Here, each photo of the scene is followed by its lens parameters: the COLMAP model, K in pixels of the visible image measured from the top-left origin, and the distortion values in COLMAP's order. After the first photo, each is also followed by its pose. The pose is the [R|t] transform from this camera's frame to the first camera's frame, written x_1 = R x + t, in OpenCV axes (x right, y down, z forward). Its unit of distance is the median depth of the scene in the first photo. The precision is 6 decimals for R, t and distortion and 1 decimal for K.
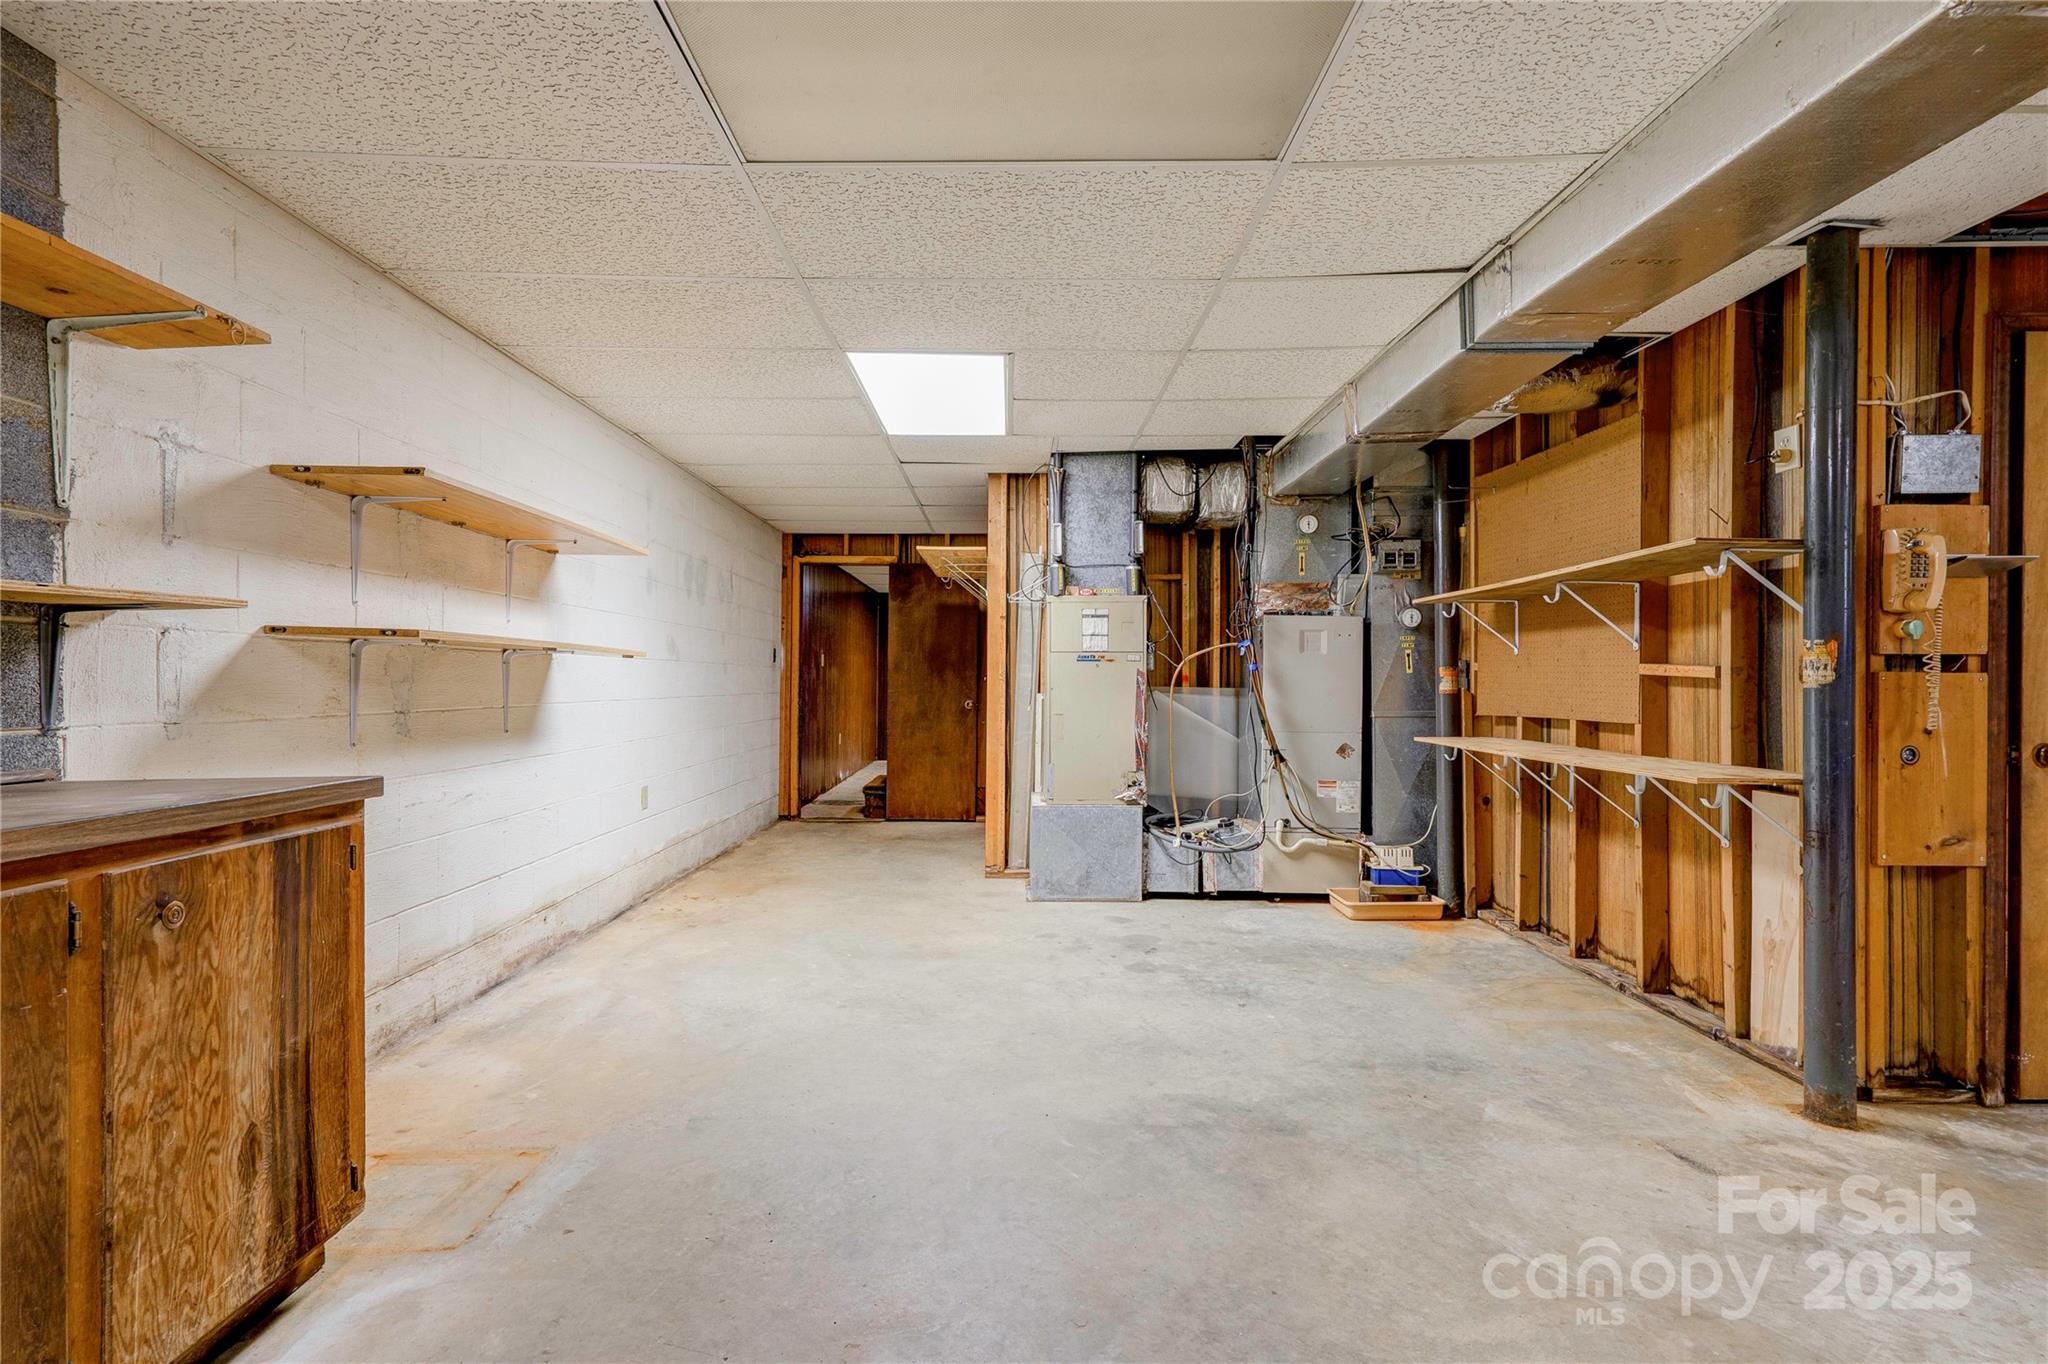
lens RADIAL K [[959.2, 0, 1003.5], [0, 959.2, 677.2], [0, 0, 1]] dist [-0.001188, 0.015701]
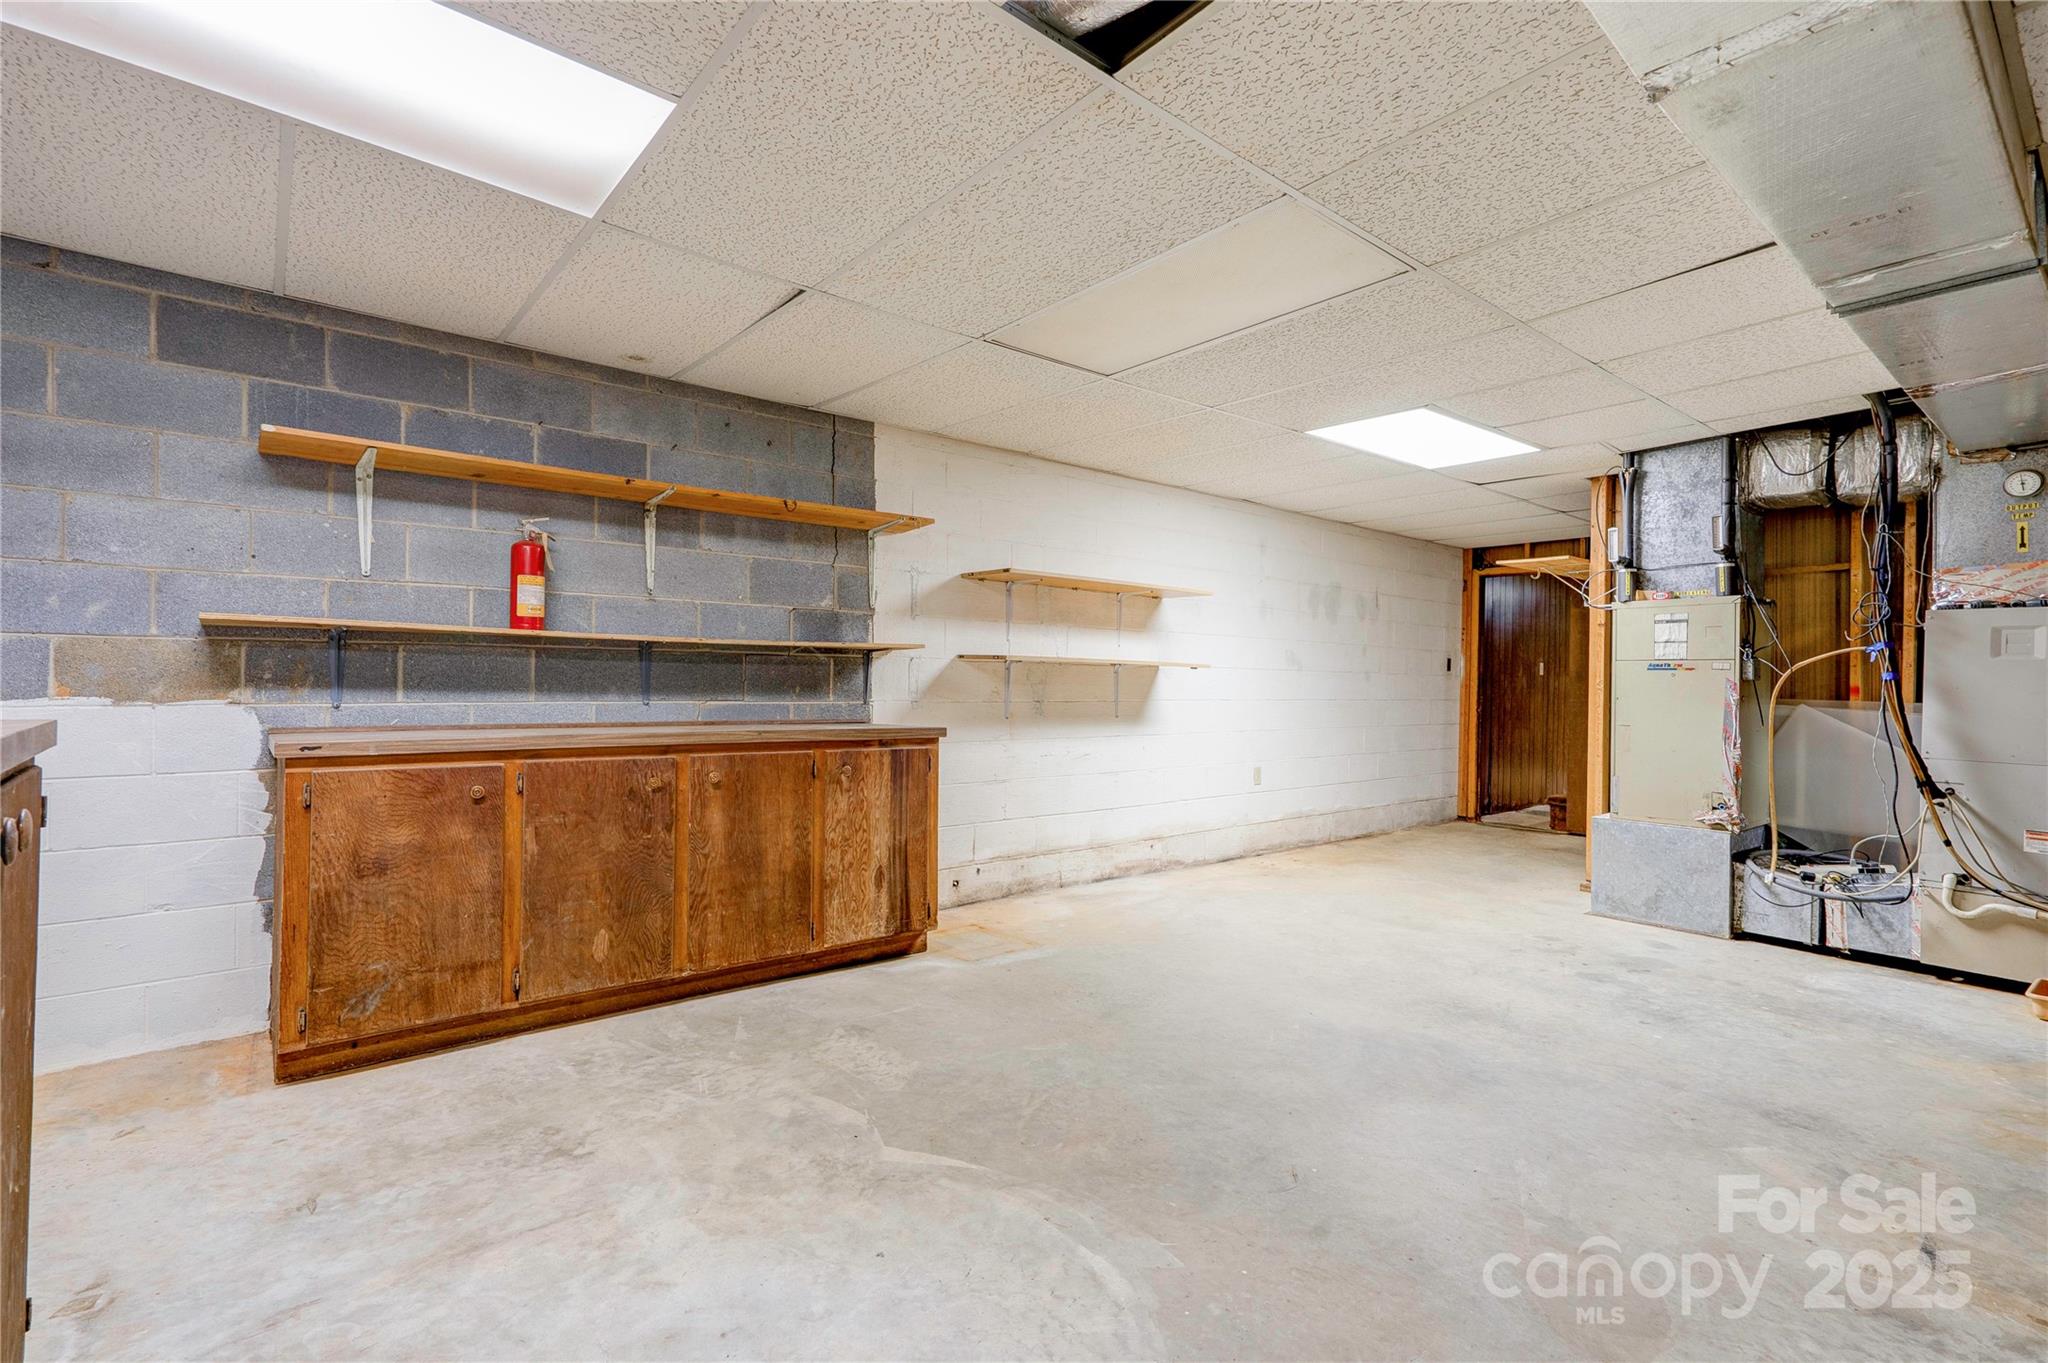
lens RADIAL K [[959.2, 0, 1003.5], [0, 959.2, 676.7], [0, 0, 1]] dist [-0.001188, 0.015701]
pose [[0.631323, 0.001920, -0.775517, 0.646066], [-0.009017, 0.999948, -0.004864, 0.000606], [0.775467, 0.010064, 0.631307, -0.138558]]
